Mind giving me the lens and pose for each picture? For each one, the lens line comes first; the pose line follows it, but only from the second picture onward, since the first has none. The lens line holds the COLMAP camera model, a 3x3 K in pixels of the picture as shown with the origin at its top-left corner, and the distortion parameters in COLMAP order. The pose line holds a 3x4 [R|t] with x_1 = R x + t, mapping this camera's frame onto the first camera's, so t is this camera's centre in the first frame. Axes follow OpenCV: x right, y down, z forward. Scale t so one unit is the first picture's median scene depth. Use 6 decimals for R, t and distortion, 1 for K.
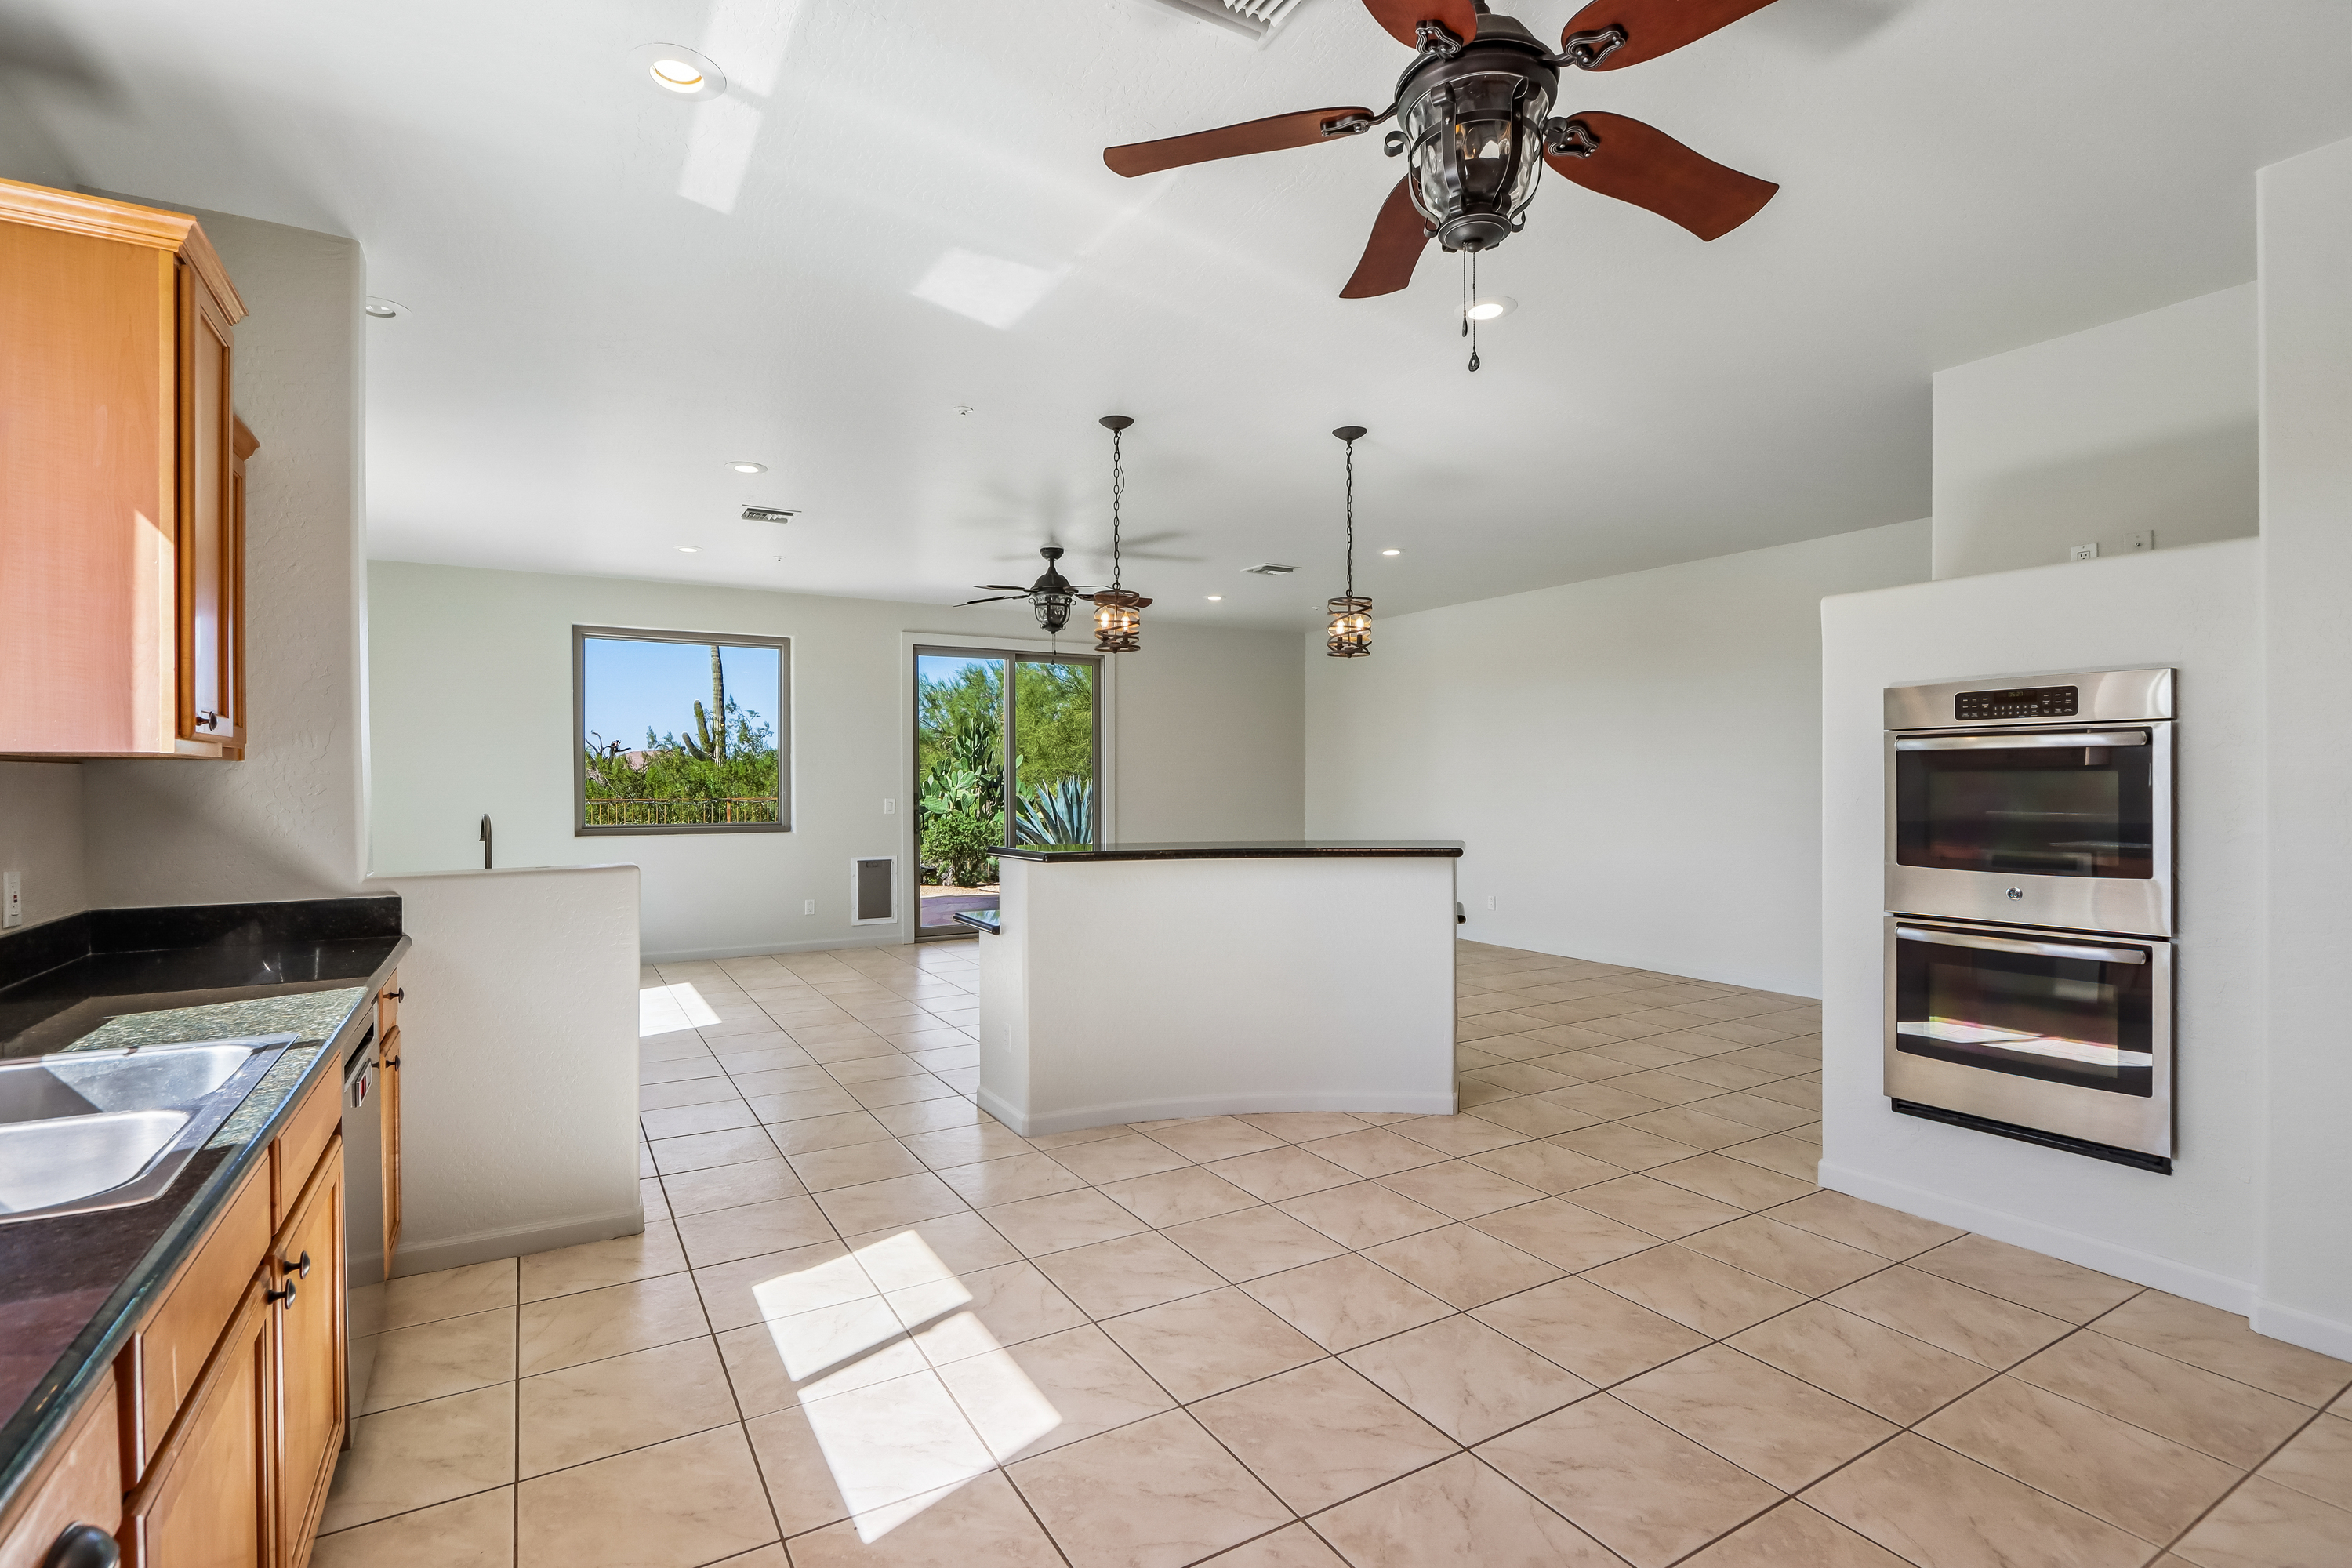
lens RADIAL K [[1100.7, 0, 1145.6], [0, 1100.7, 780.1], [0, 0, 1]] dist [-0.012464, 0.000876]
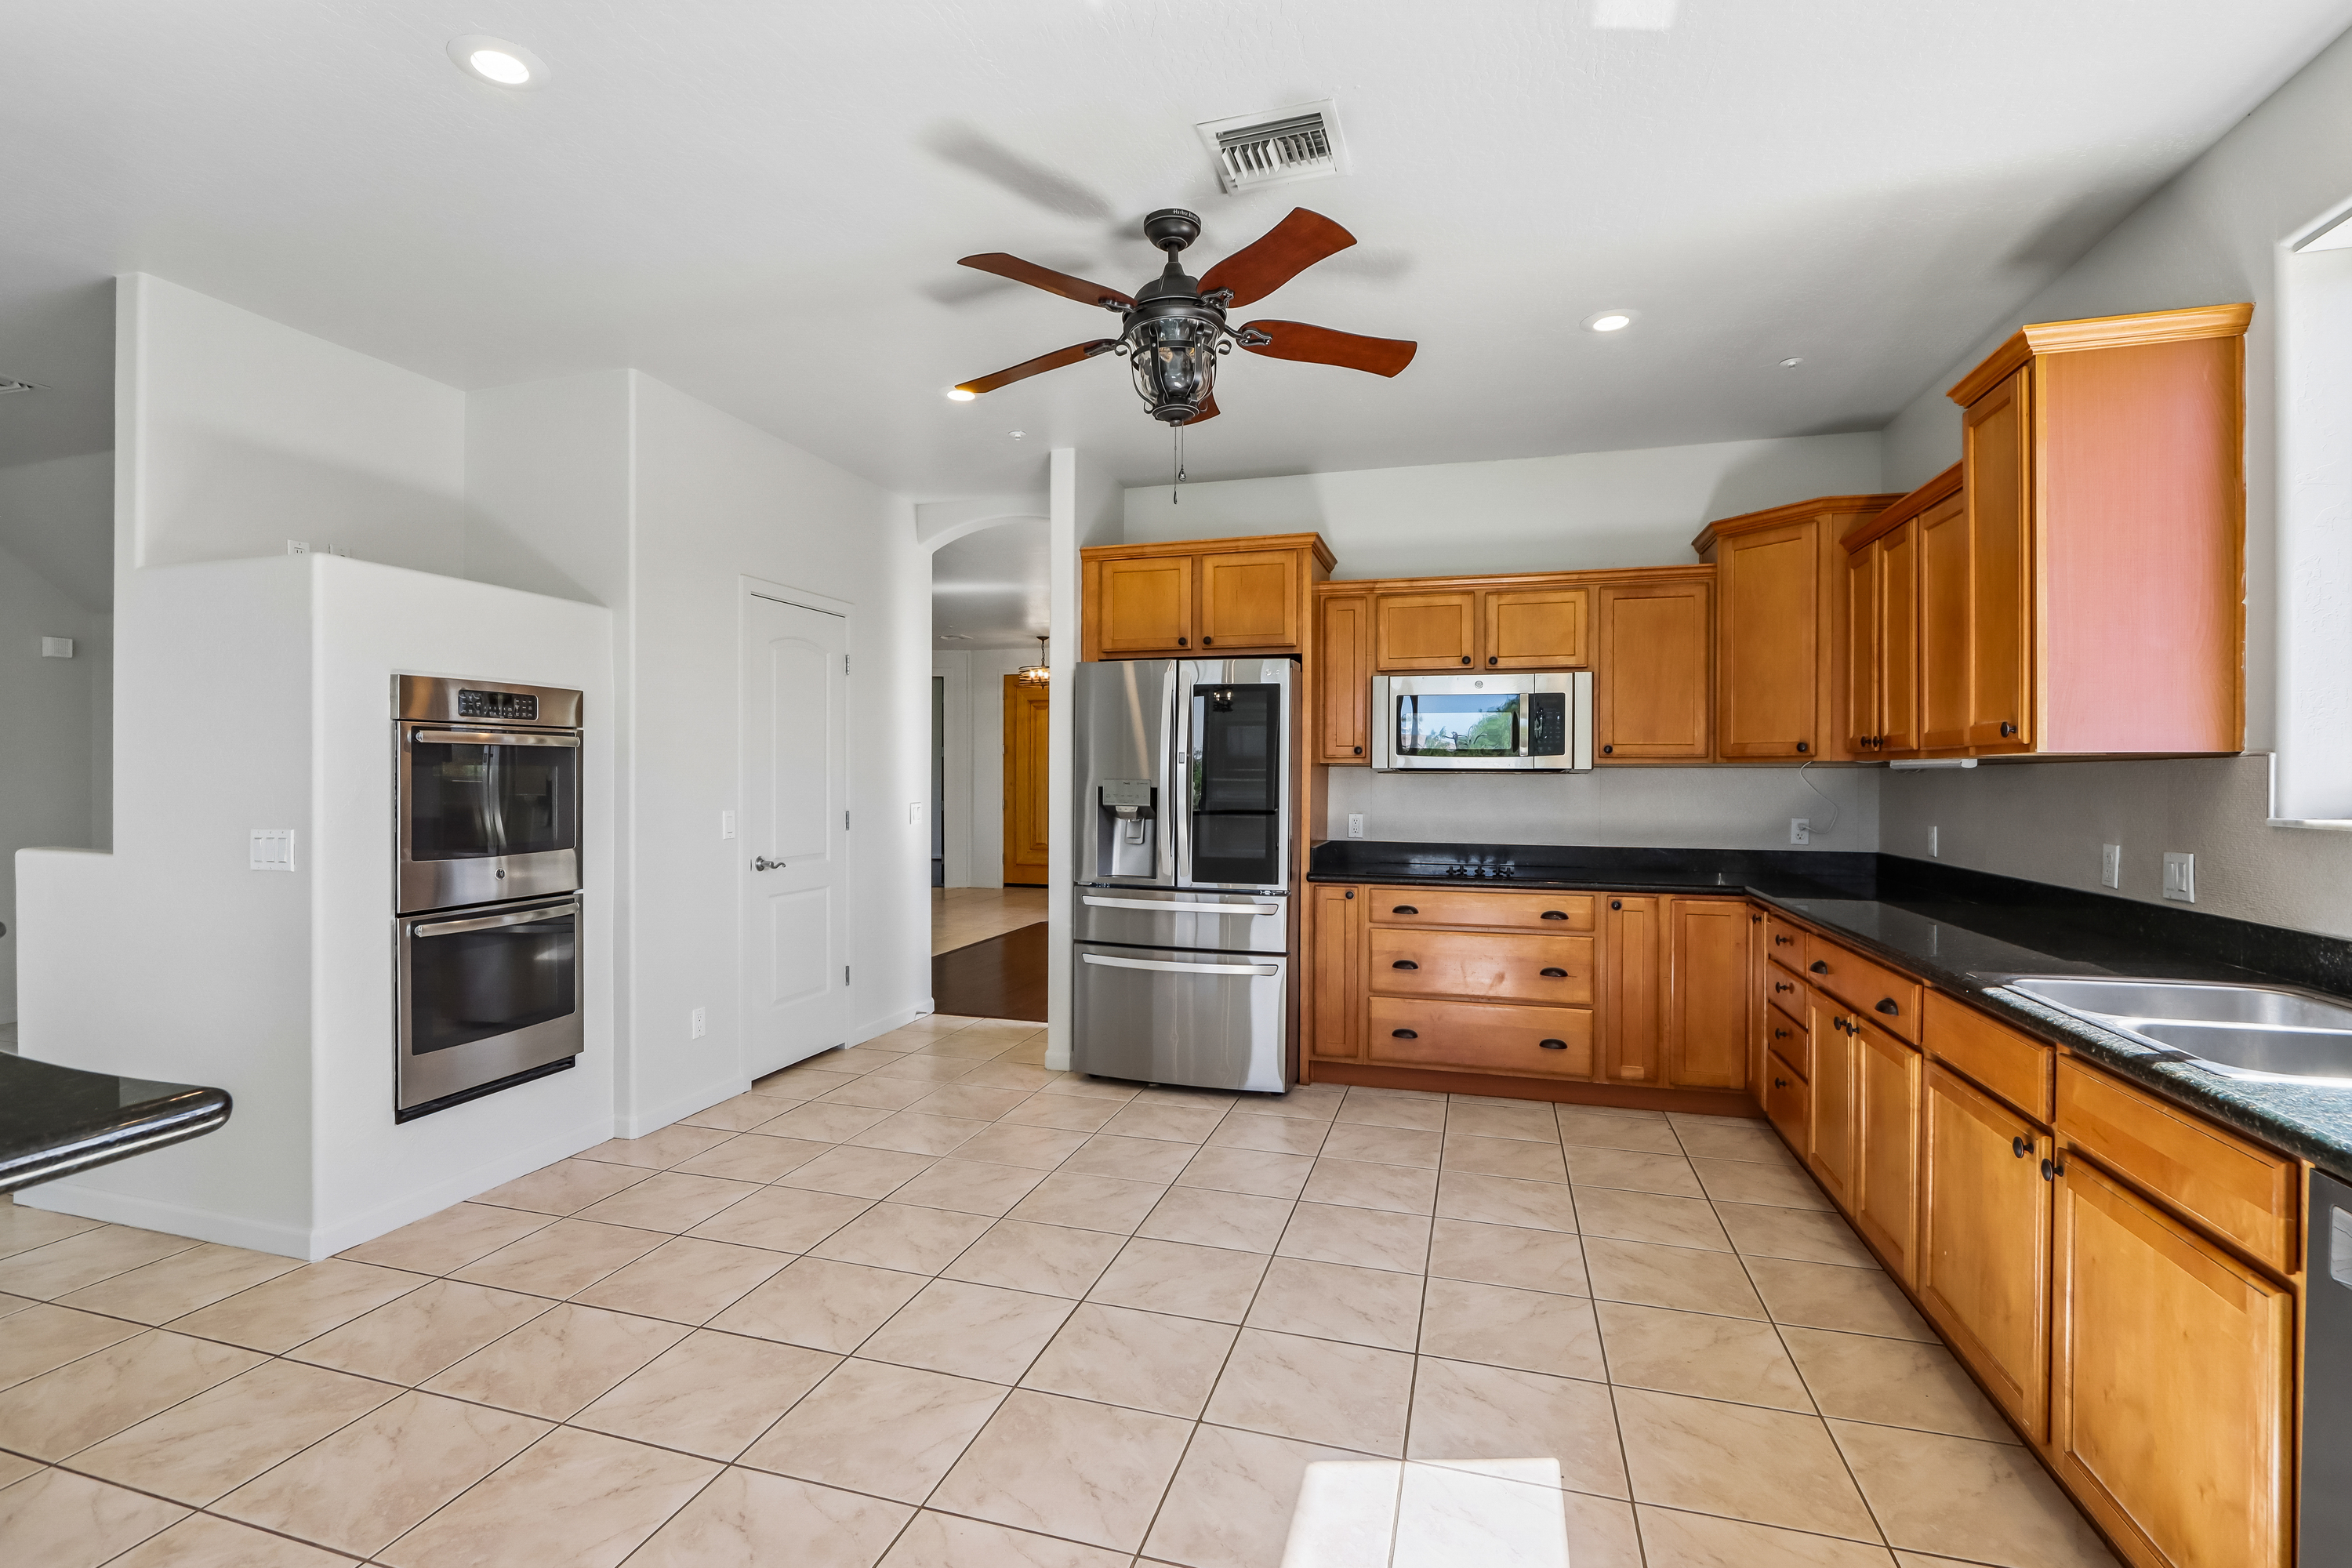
lens RADIAL K [[1100.7, 0, 1145.6], [0, 1100.7, 780.1], [0, 0, 1]] dist [-0.012464, 0.000876]
pose [[-0.685052, -0.004520, 0.728480, -0.521359], [-0.003090, 0.999990, 0.003299, 0.001364], [-0.728487, 0.000009, -0.685059, 1.387211]]
